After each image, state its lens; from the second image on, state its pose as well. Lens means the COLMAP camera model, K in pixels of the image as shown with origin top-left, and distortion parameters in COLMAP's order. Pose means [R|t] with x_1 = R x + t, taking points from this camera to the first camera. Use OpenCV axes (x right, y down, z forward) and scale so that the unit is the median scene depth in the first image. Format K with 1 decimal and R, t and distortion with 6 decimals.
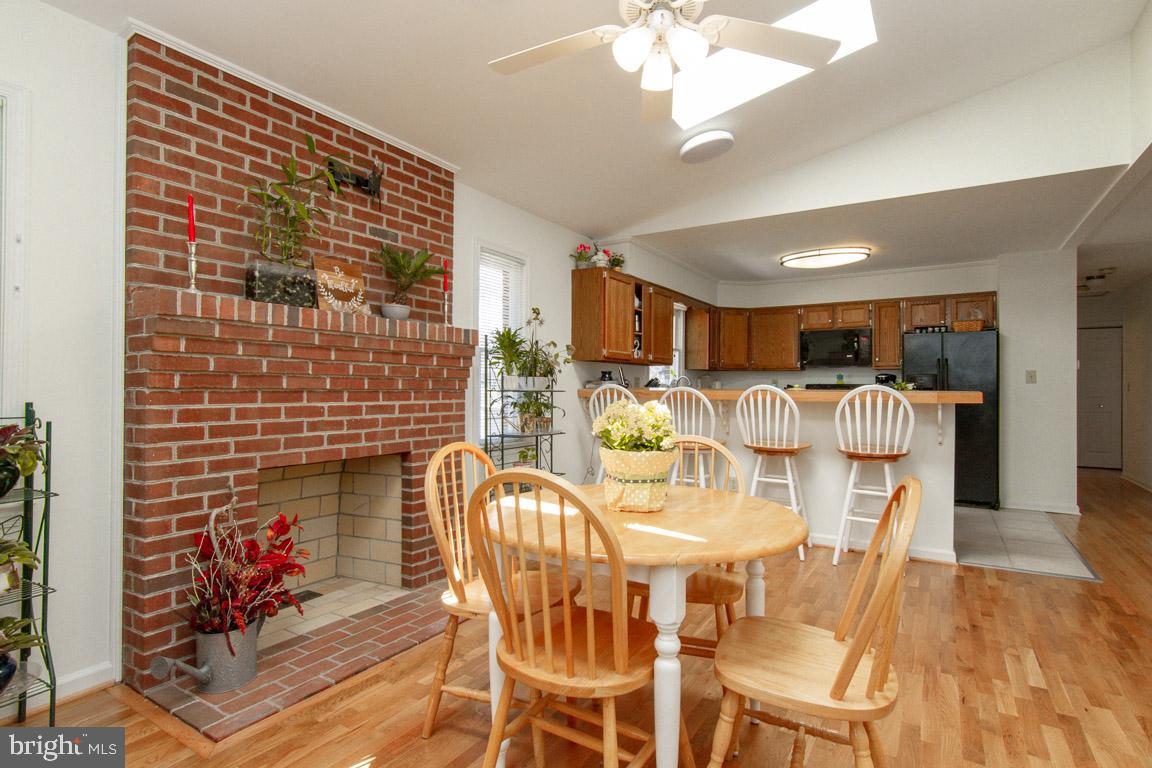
lens RADIAL K [[583.1, 0, 594.4], [0, 583.1, 380.4], [0, 0, 1]] dist [0.011980, -0.004551]
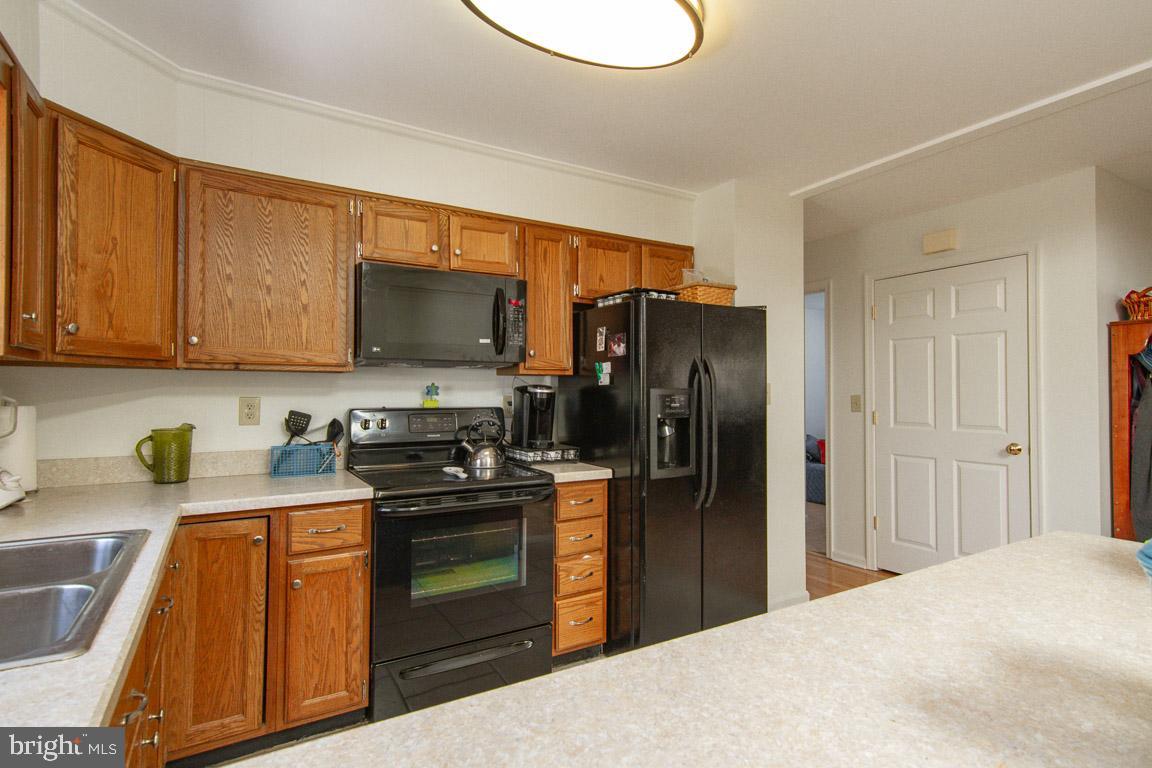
lens RADIAL K [[583.1, 0, 585.0], [0, 583.1, 382.4], [0, 0, 1]] dist [0.011980, -0.004551]
pose [[0.460716, 0.012652, 0.887458, 0.219415], [-0.009502, 0.999911, -0.009322, -0.019643], [-0.887497, -0.004137, 0.460795, 1.529061]]
